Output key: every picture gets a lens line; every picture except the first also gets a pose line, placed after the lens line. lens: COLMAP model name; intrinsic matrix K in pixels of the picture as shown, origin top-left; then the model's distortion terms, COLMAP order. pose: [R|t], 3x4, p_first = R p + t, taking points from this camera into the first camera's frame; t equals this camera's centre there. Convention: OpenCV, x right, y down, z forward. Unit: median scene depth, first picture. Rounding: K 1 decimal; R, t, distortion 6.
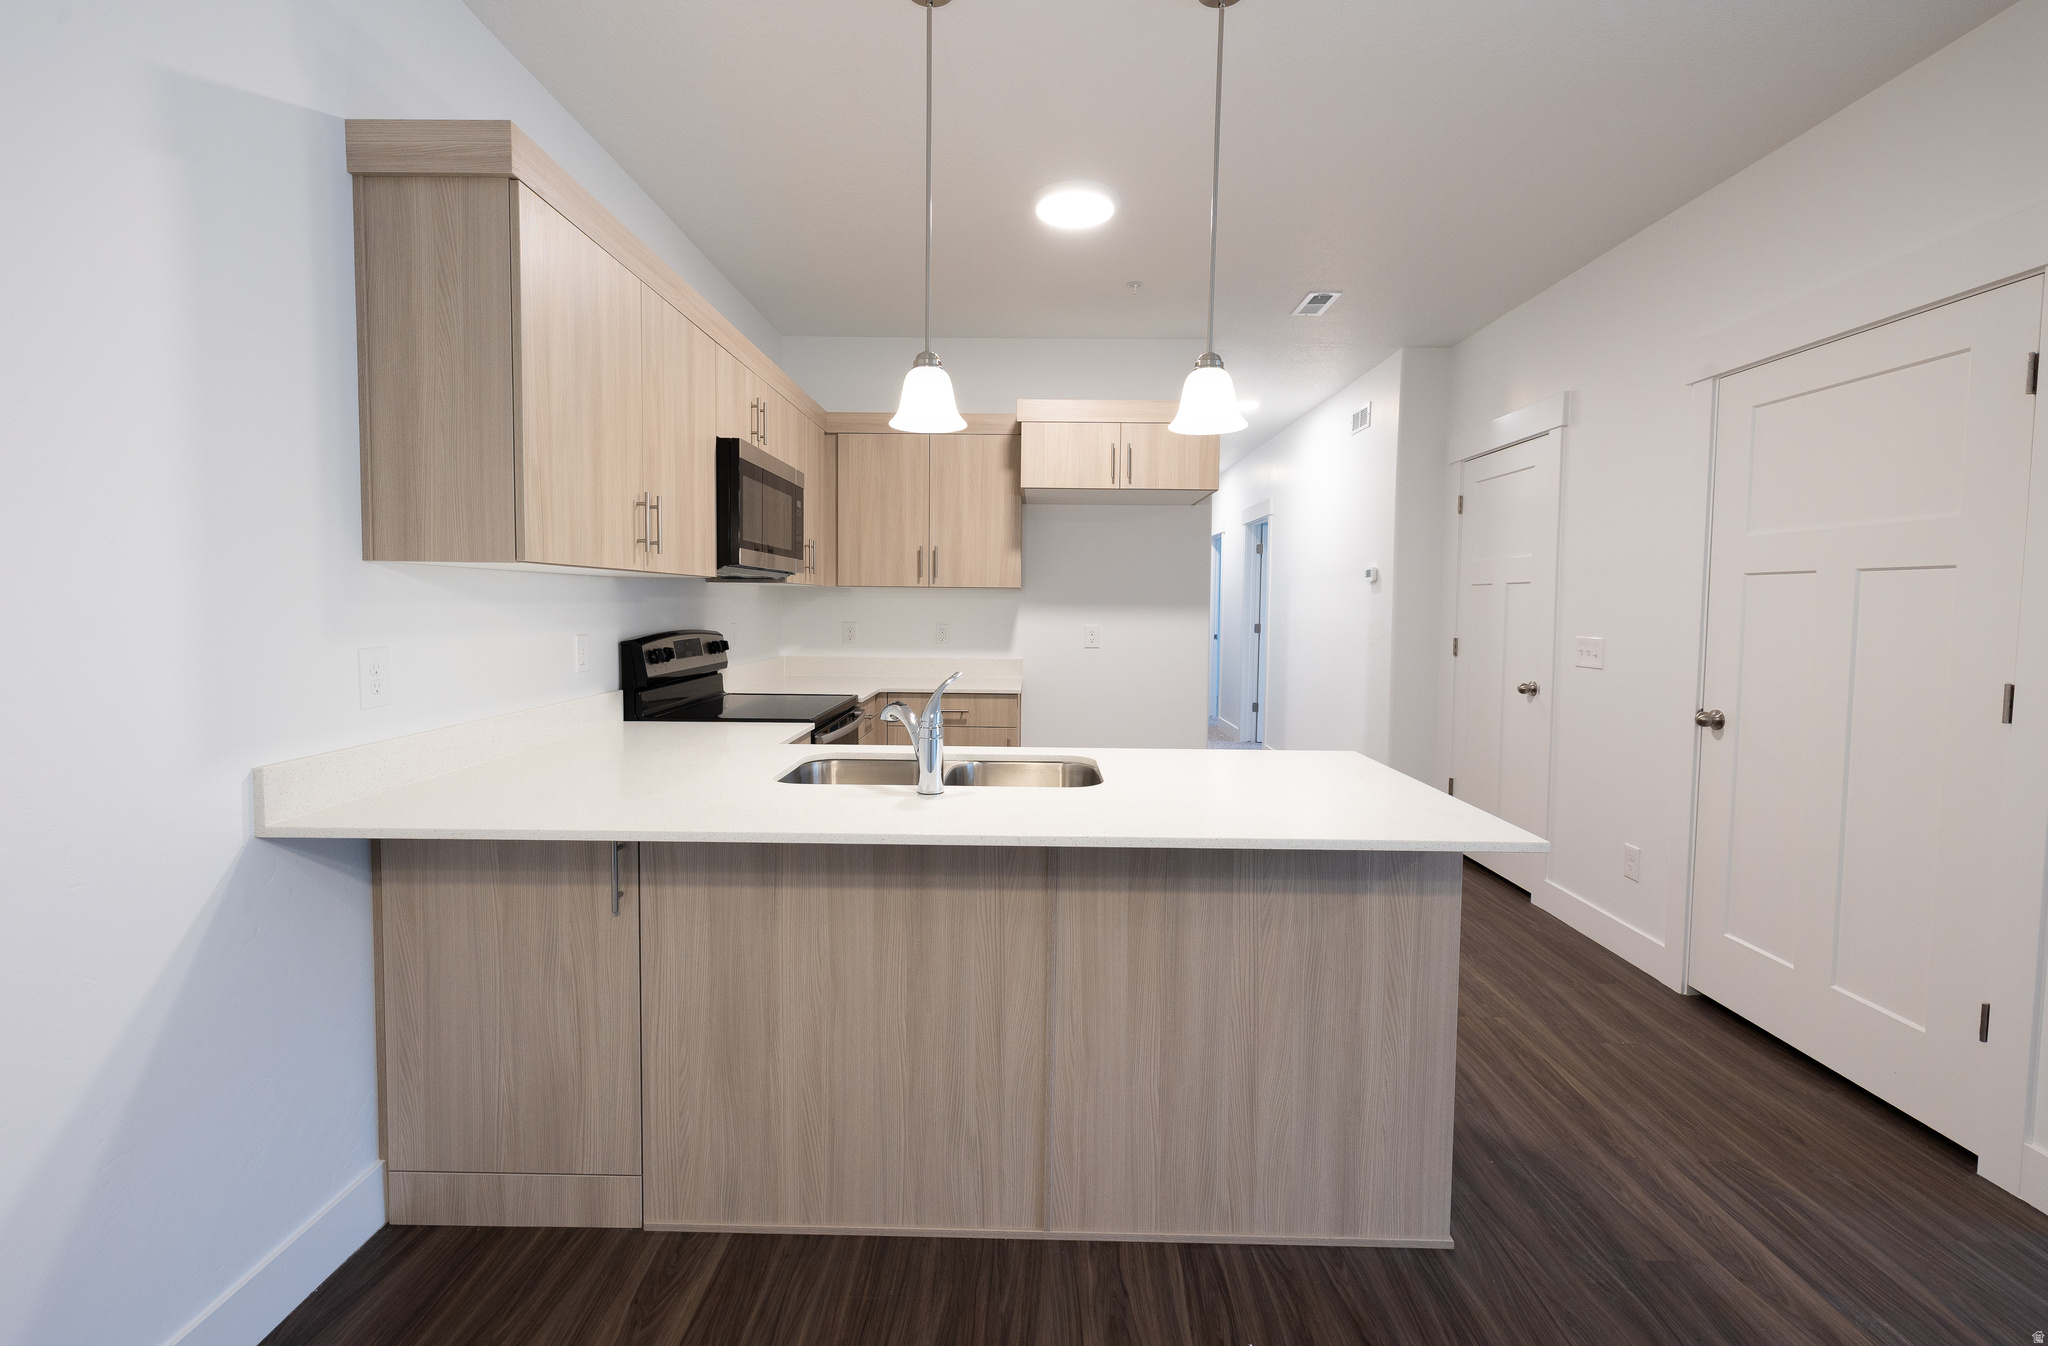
lens RADIAL K [[863.3, 0, 1018.9], [0, 863.3, 645.1], [0, 0, 1]] dist [-0.002332, 0.000053]
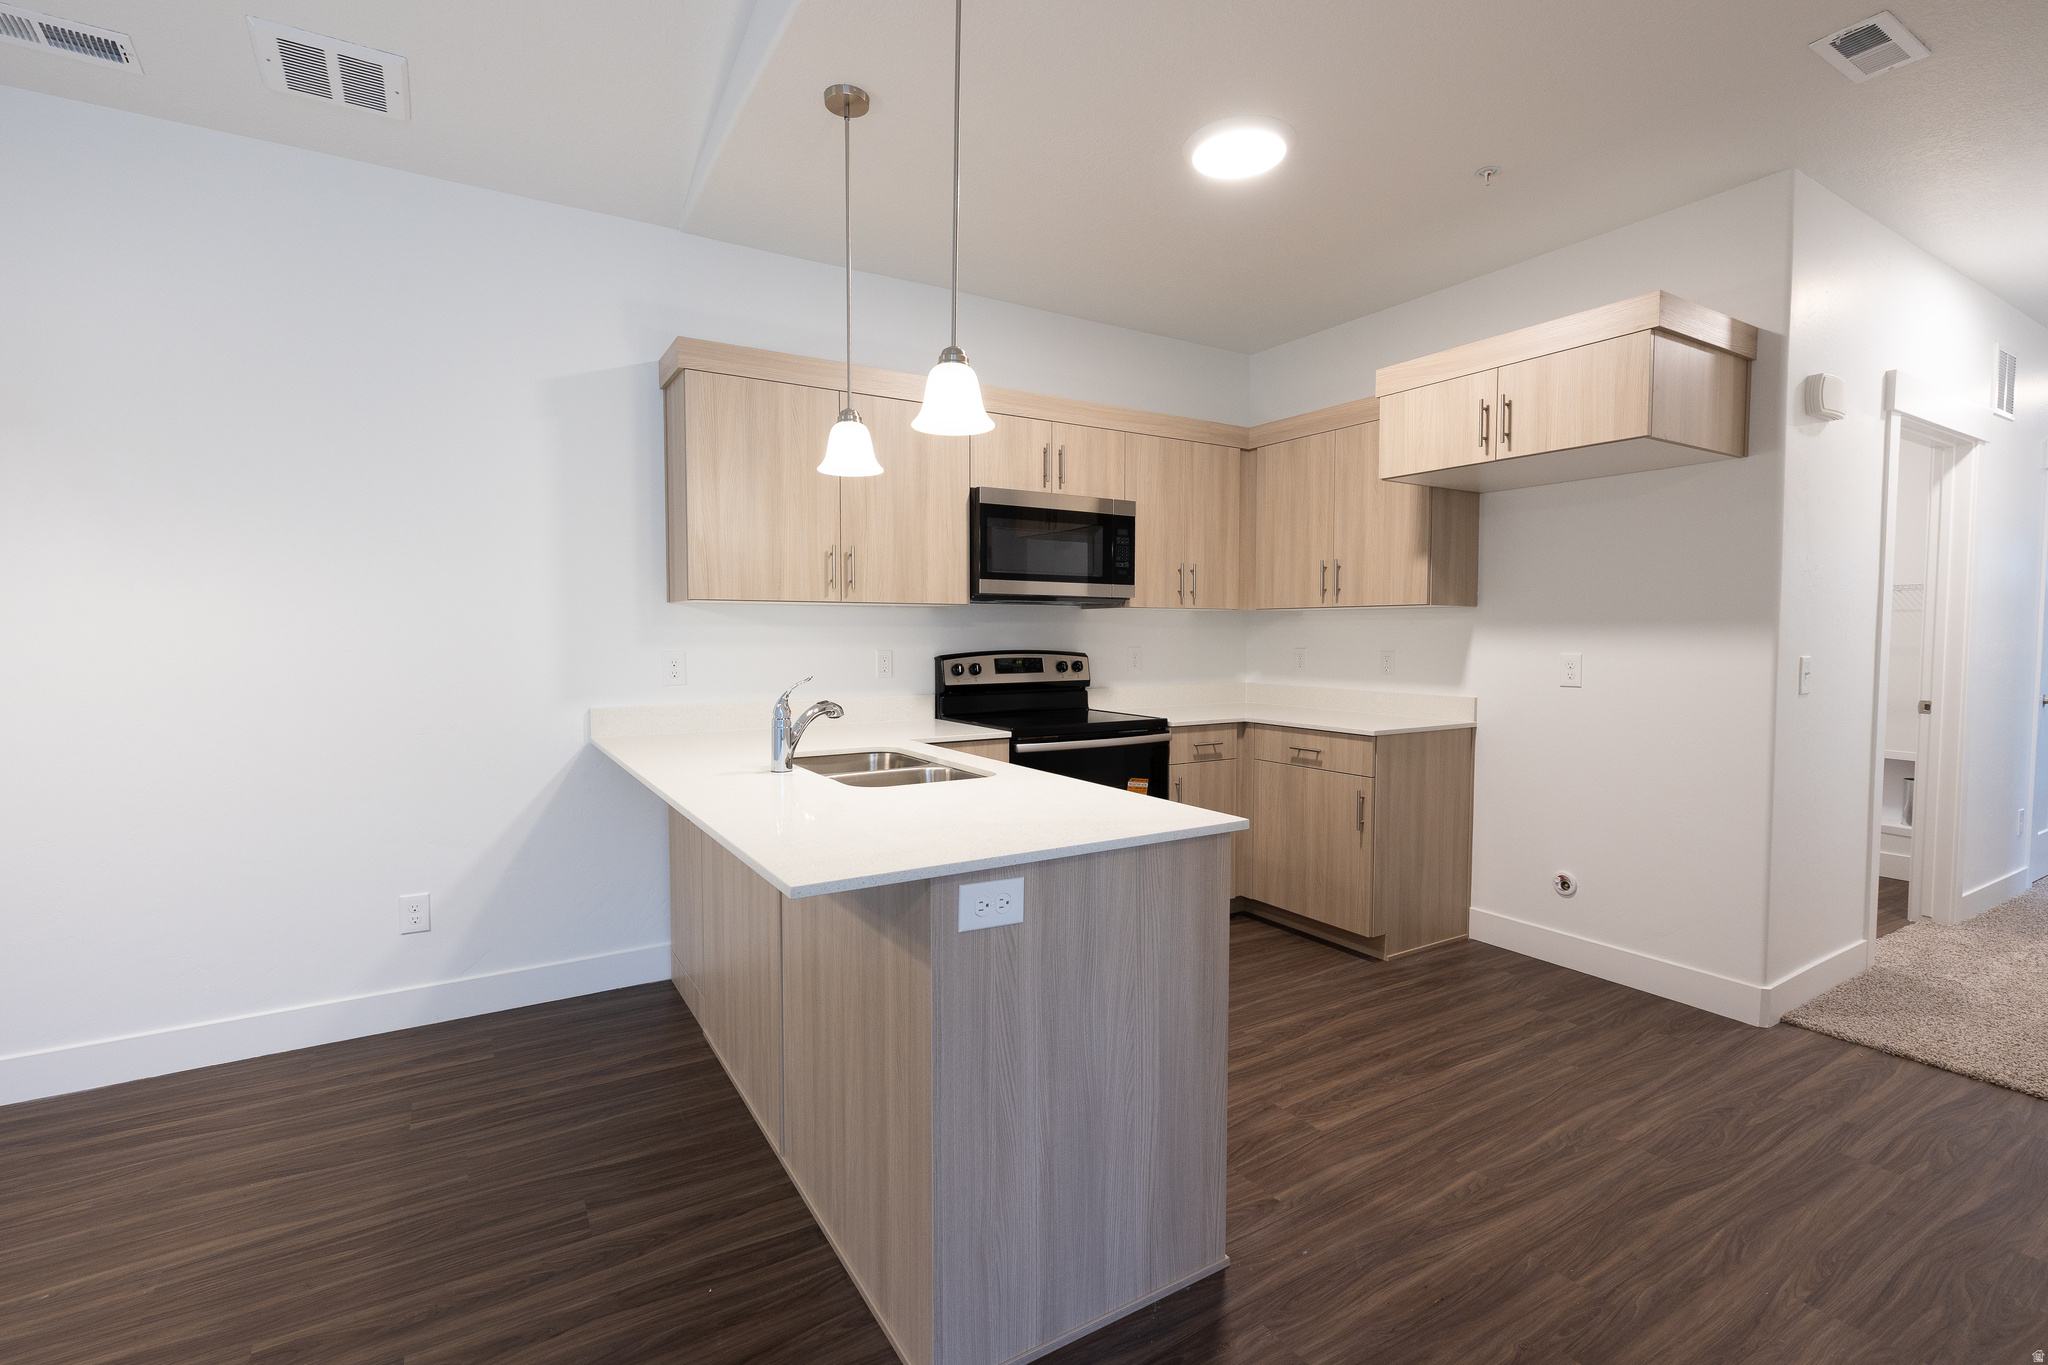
lens RADIAL K [[924.4, 0, 1023.8], [0, 924.4, 676.2], [0, 0, 1]] dist [-0.000145, 0.001067]
pose [[0.535295, 0.029335, -0.844155, 0.877245], [-0.035571, 0.999293, 0.012170, 0.003101], [0.843916, 0.023513, 0.535960, 0.416053]]
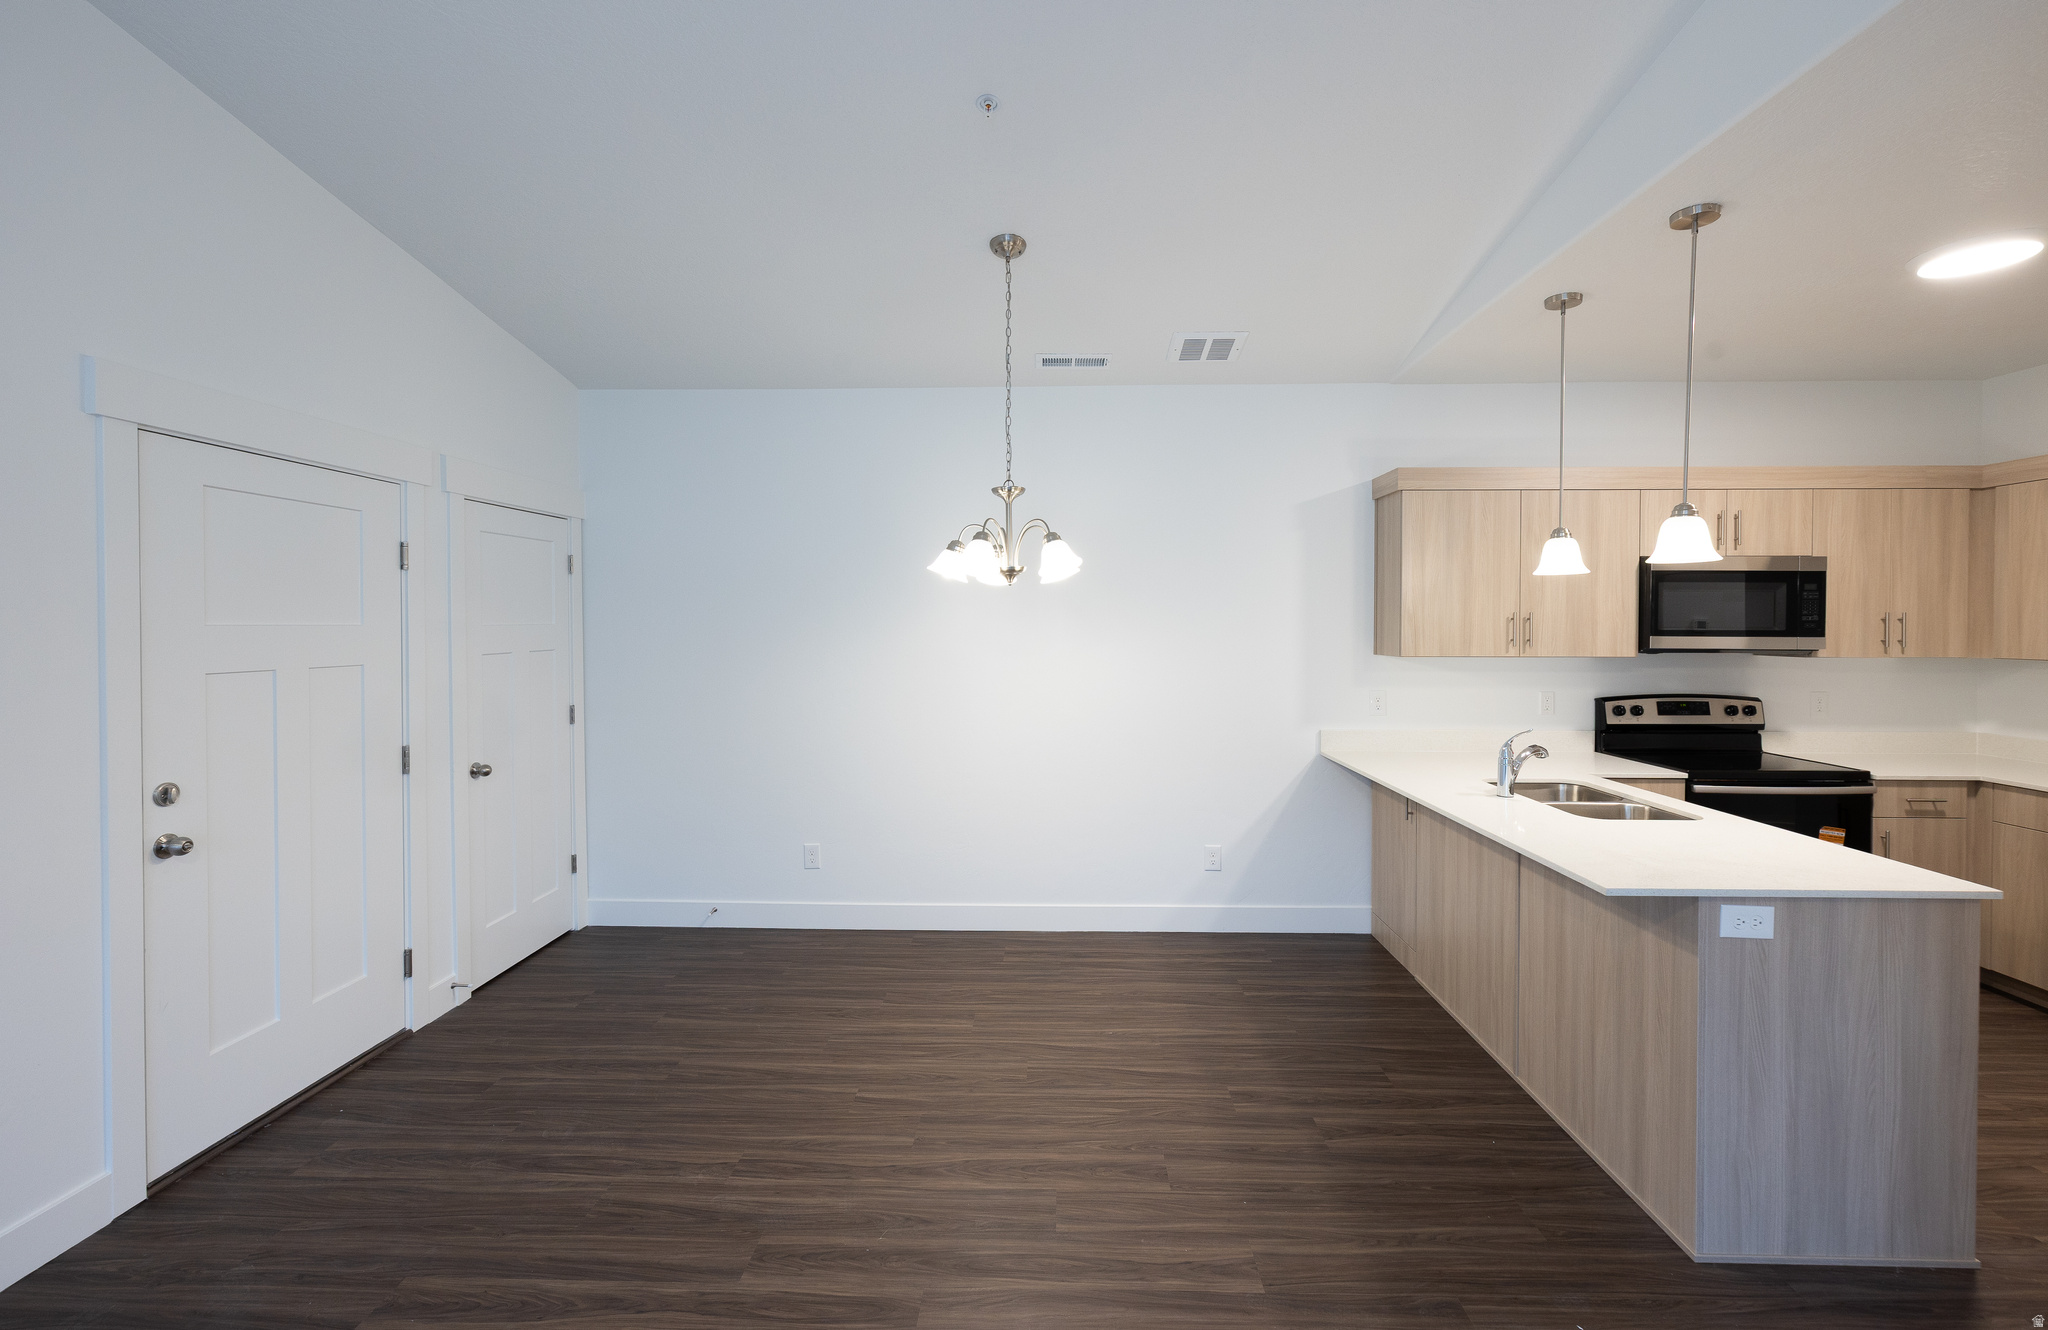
lens RADIAL K [[868.1, 0, 1040.2], [0, 868.1, 635.3], [0, 0, 1]] dist [0.004382, -0.000239]
pose [[-0.009217, 0.003107, -0.999953, 1.186988], [-0.050221, 0.998732, 0.003566, -0.079192], [0.998696, 0.050251, -0.009049, 0.052432]]
